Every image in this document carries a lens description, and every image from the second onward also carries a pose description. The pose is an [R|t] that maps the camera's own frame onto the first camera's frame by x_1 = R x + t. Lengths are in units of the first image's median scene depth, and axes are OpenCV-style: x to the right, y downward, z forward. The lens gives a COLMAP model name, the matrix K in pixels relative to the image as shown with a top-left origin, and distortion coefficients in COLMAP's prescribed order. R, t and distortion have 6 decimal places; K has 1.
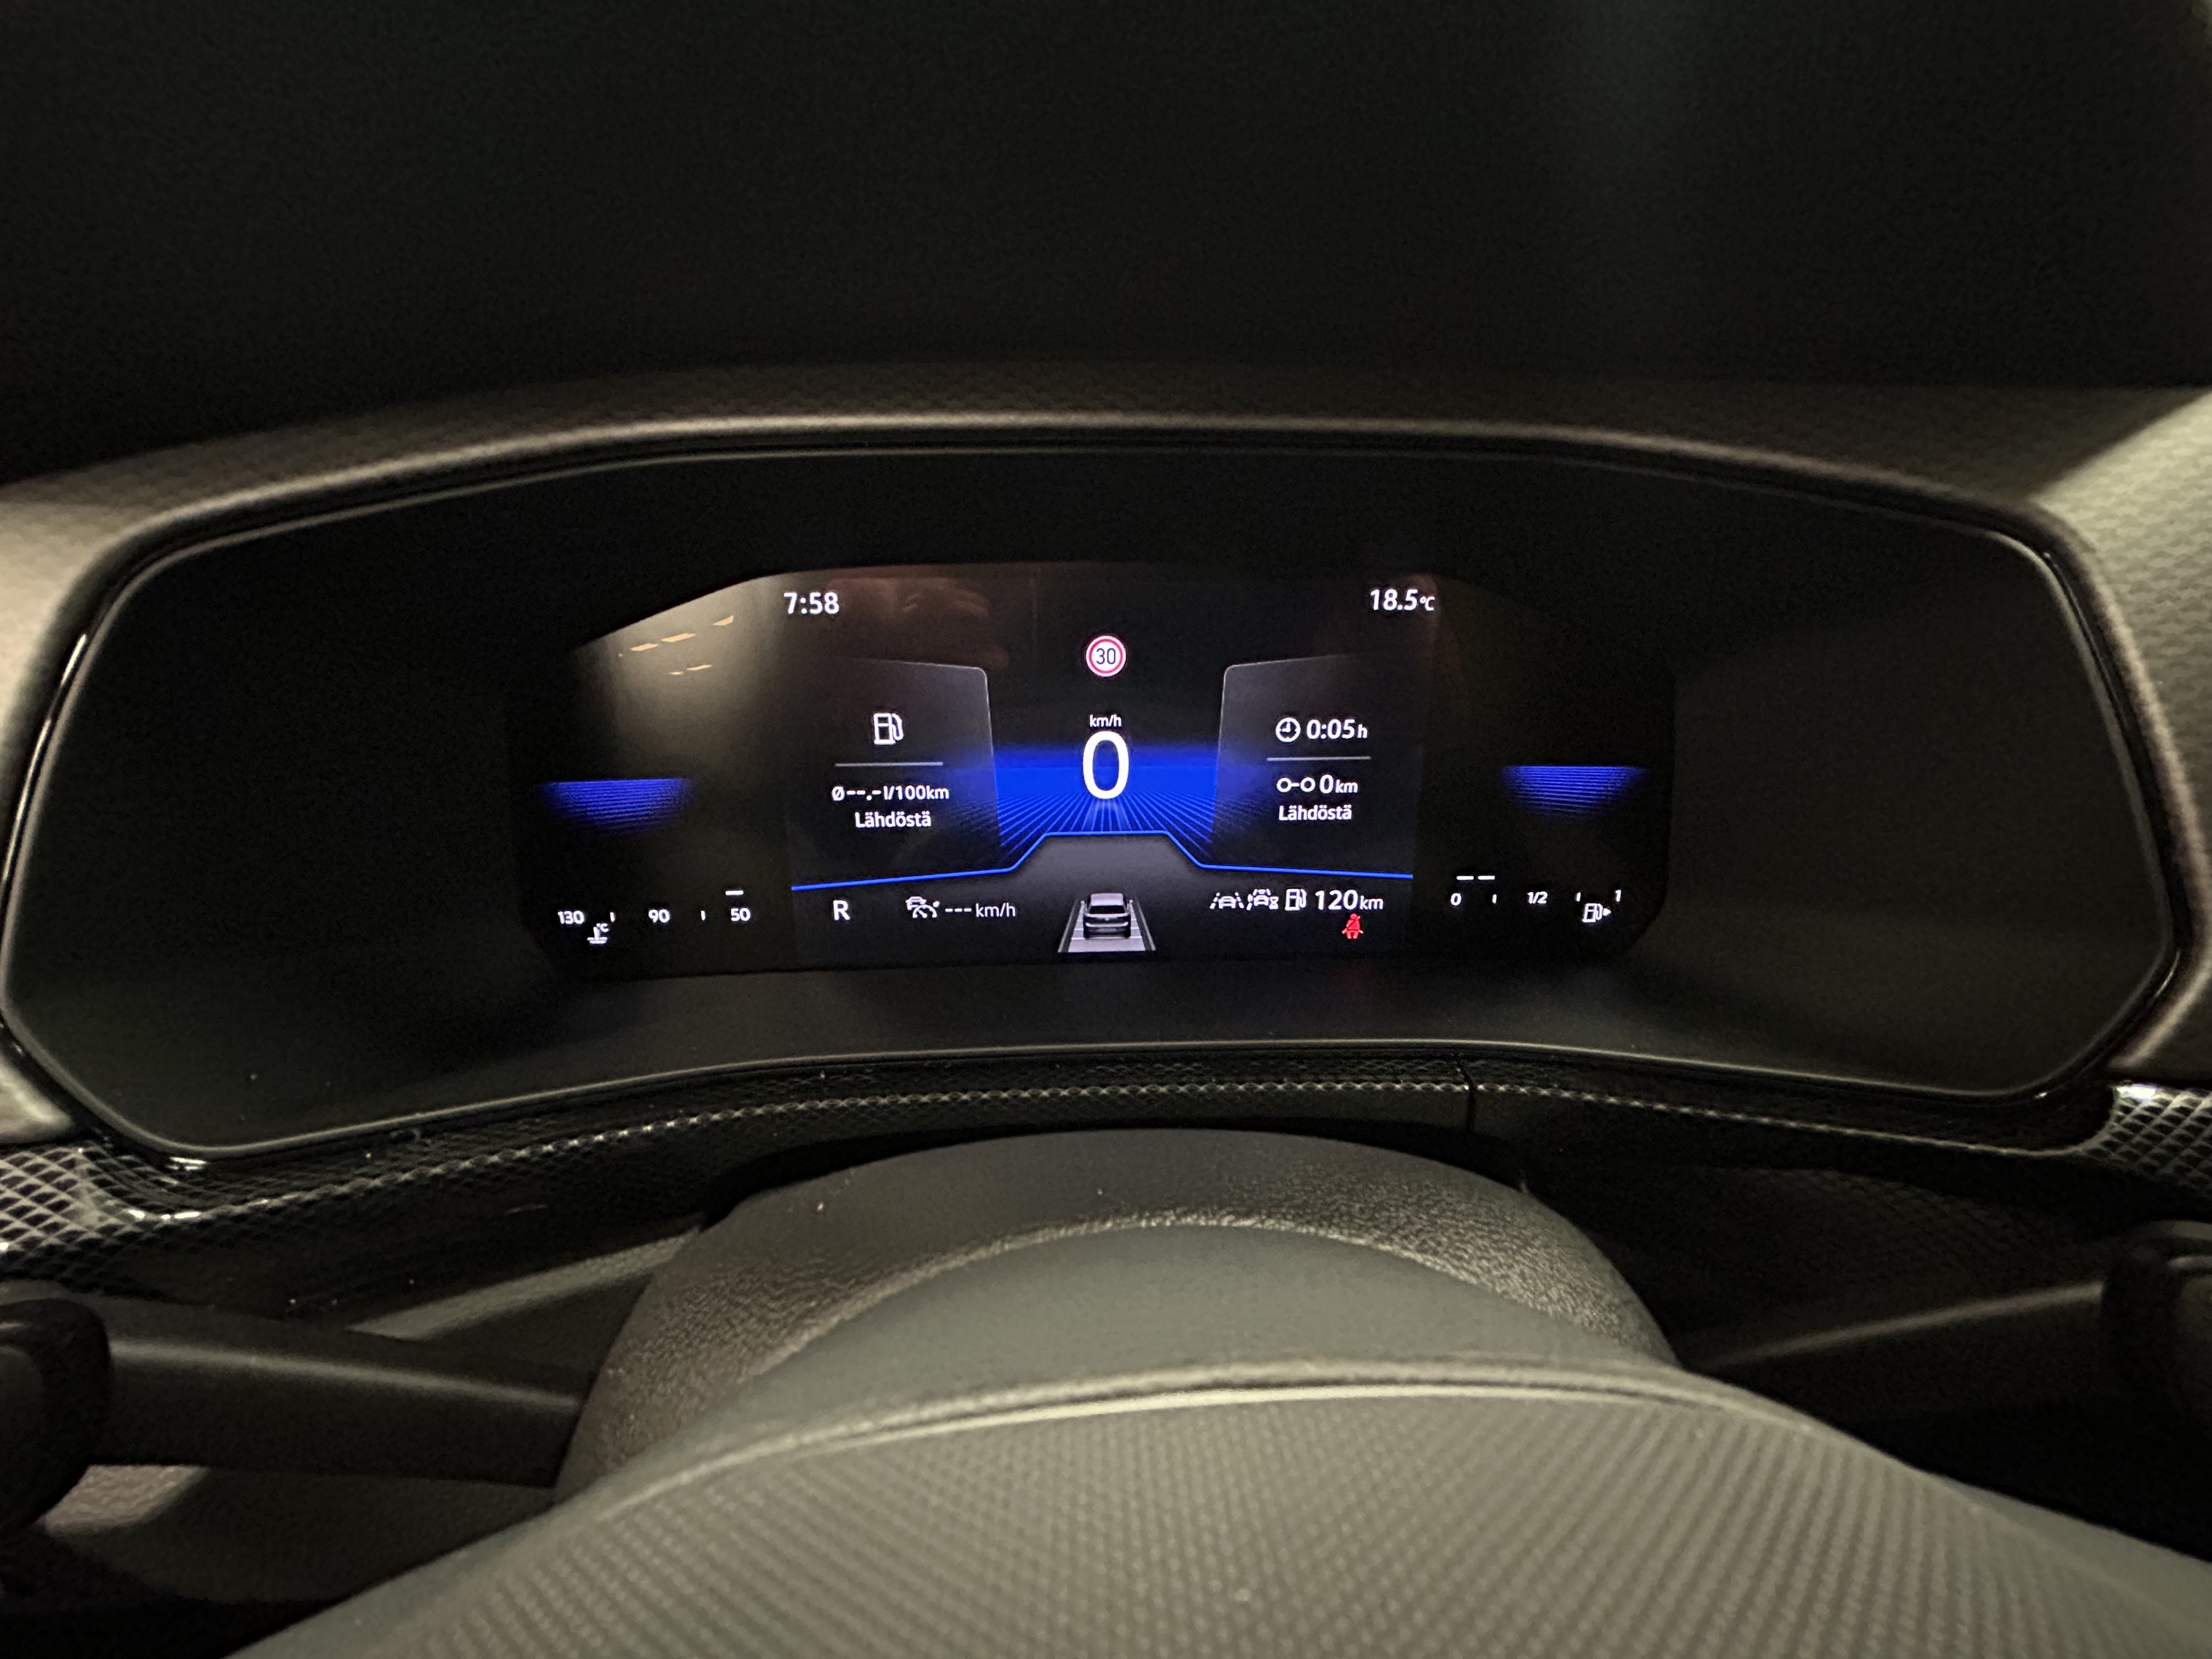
lens RADIAL K [[886.4, 0, 1113.1], [0, 886.4, 839.7], [0, 0, 1]] dist [0.001658, -0.001633]
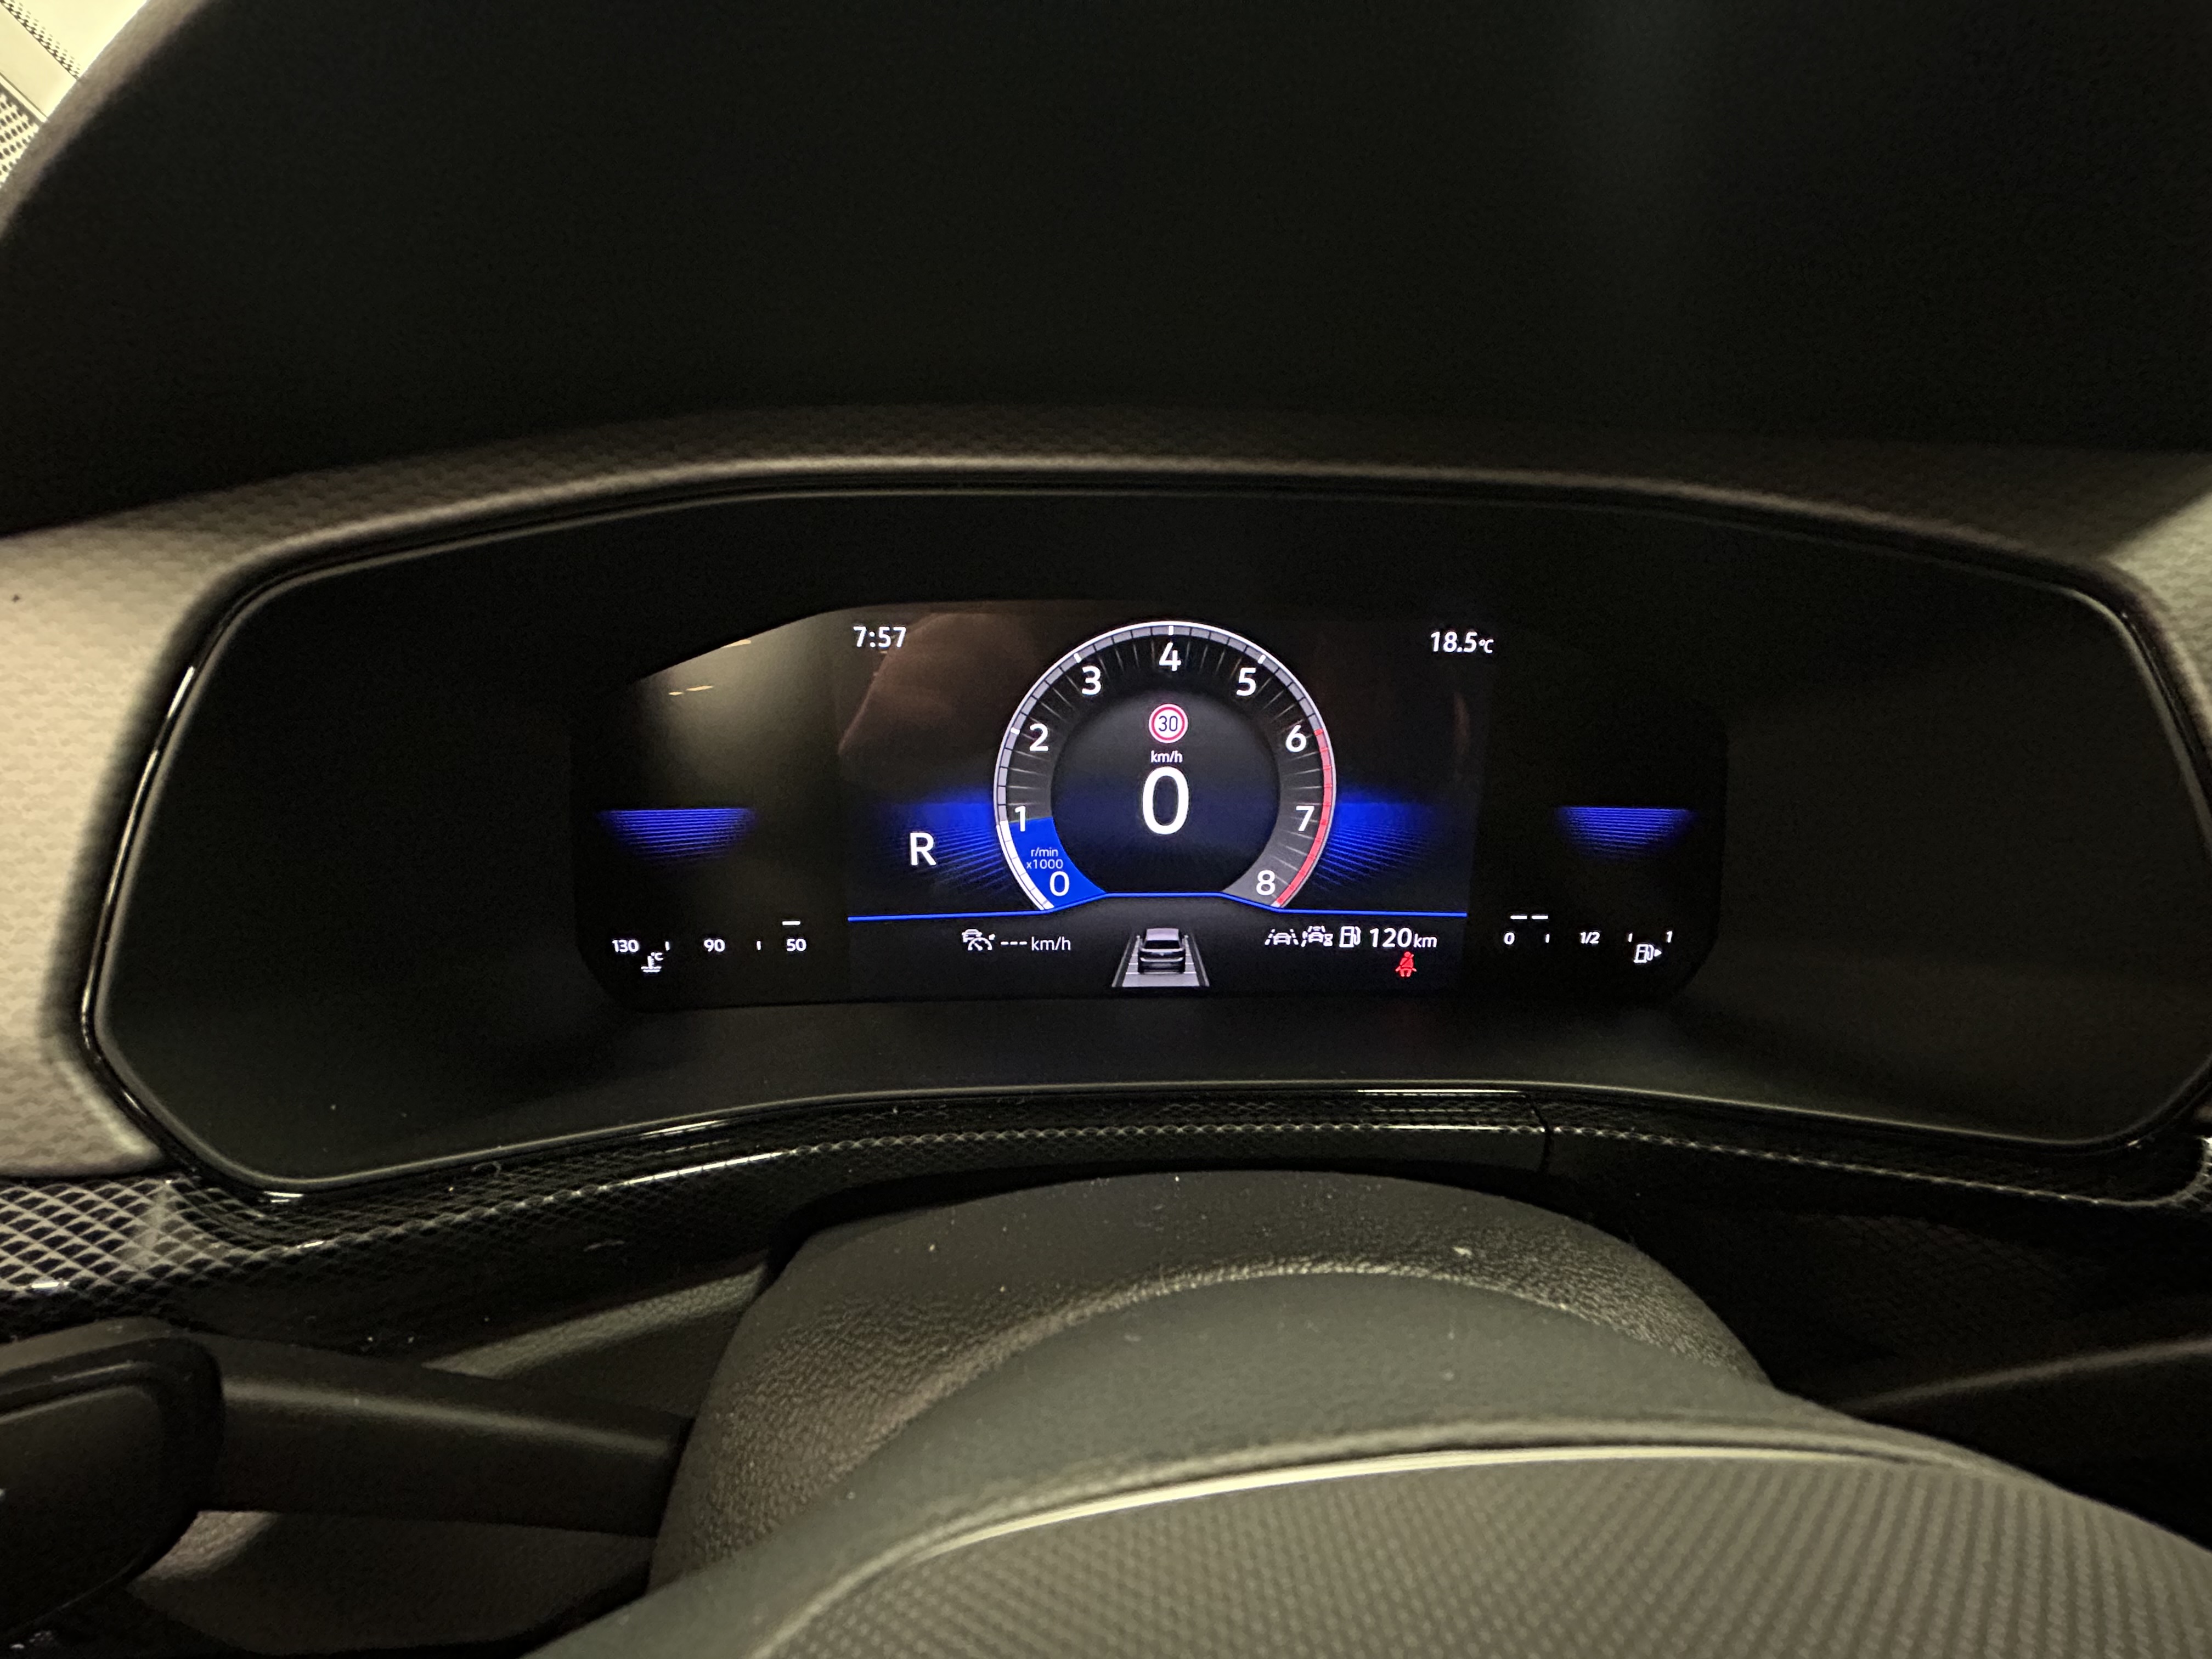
lens RADIAL K [[886.4, 0, 1091.8], [0, 886.4, 840.1], [0, 0, 1]] dist [0.001658, -0.001633]
pose [[0.999877, 0.013248, 0.008394, -0.138440], [-0.012988, 0.999456, -0.030317, -0.011046], [-0.008791, 0.030205, 0.999505, -0.003856]]
